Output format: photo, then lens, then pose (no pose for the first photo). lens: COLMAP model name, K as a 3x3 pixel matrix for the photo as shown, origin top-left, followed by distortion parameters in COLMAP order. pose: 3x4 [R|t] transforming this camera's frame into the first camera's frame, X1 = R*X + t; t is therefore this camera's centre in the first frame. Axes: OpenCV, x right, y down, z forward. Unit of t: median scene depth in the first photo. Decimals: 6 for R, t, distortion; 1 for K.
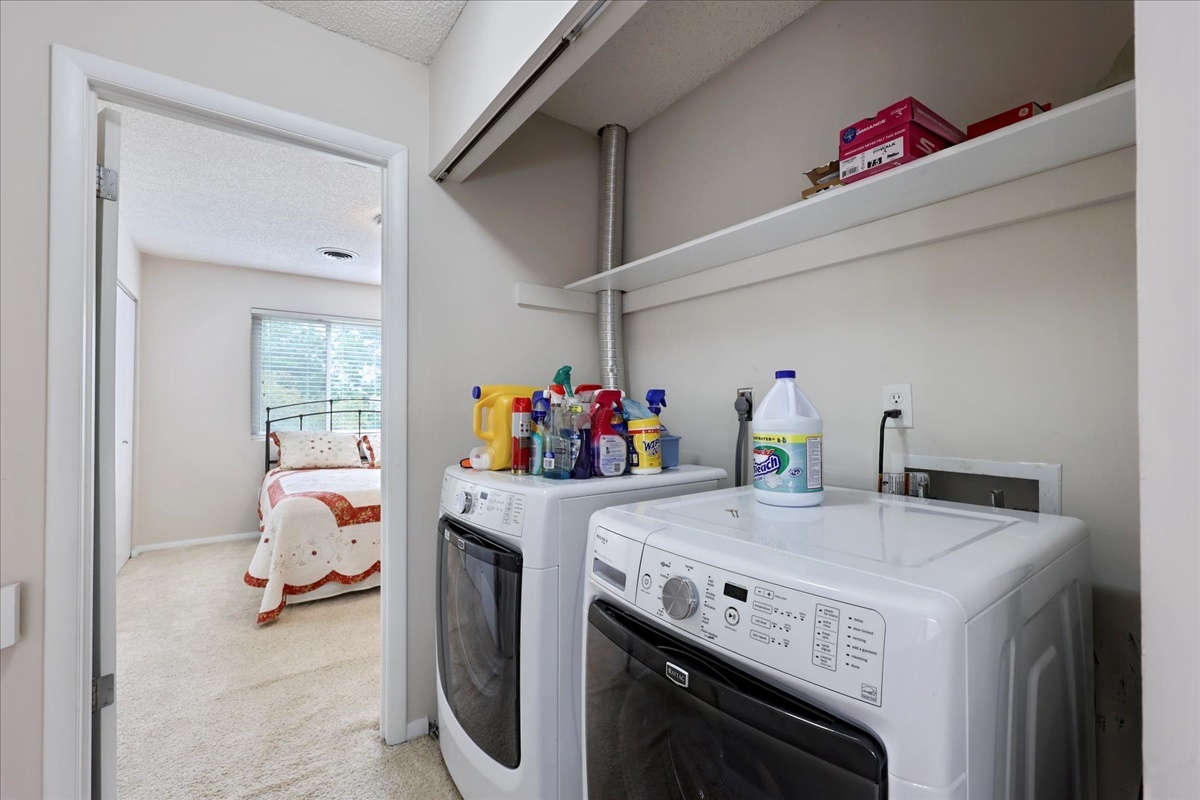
lens RADIAL K [[510.4, 0, 601.5], [0, 510.4, 403.7], [0, 0, 1]] dist [0.002287, 0.000153]
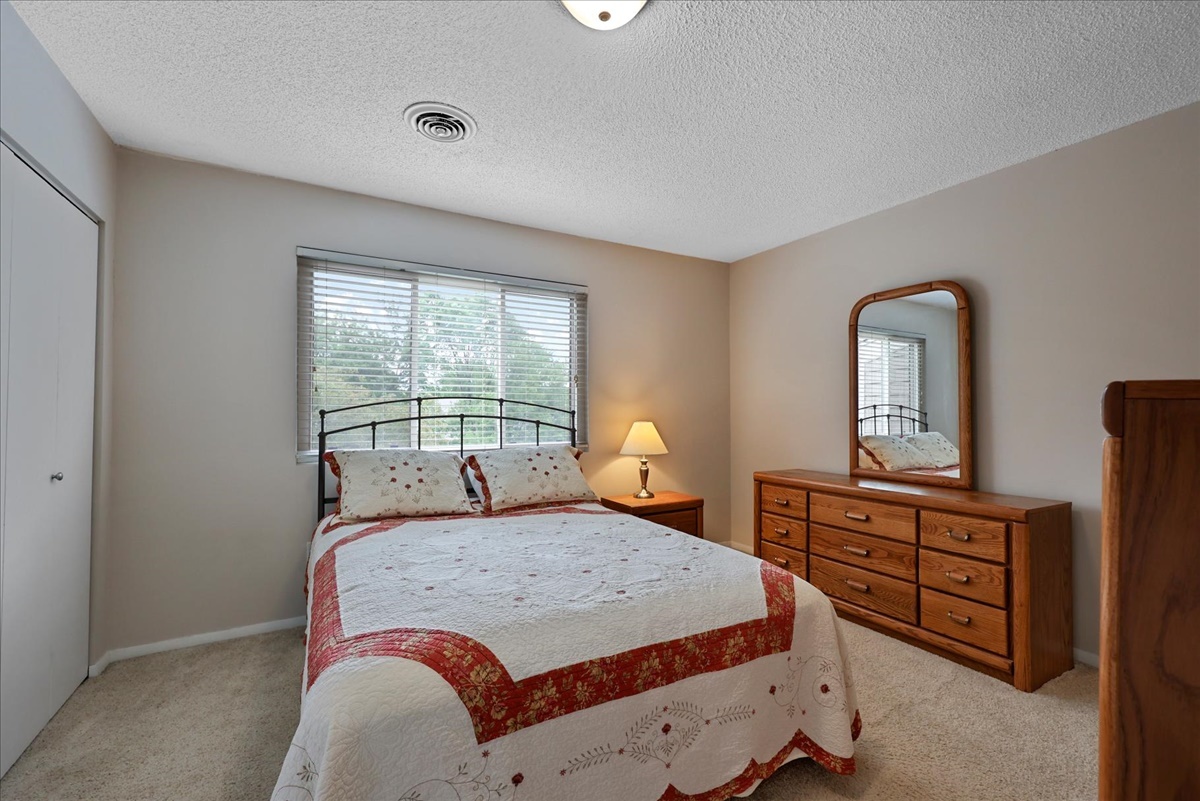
lens RADIAL K [[510.4, 0, 598.9], [0, 510.4, 403.0], [0, 0, 1]] dist [0.002287, 0.000153]
pose [[0.994112, -0.002159, -0.108337, -0.267963], [0.001777, 0.999992, -0.003626, 0.001463], [0.108344, 0.003413, 0.994108, 0.444490]]
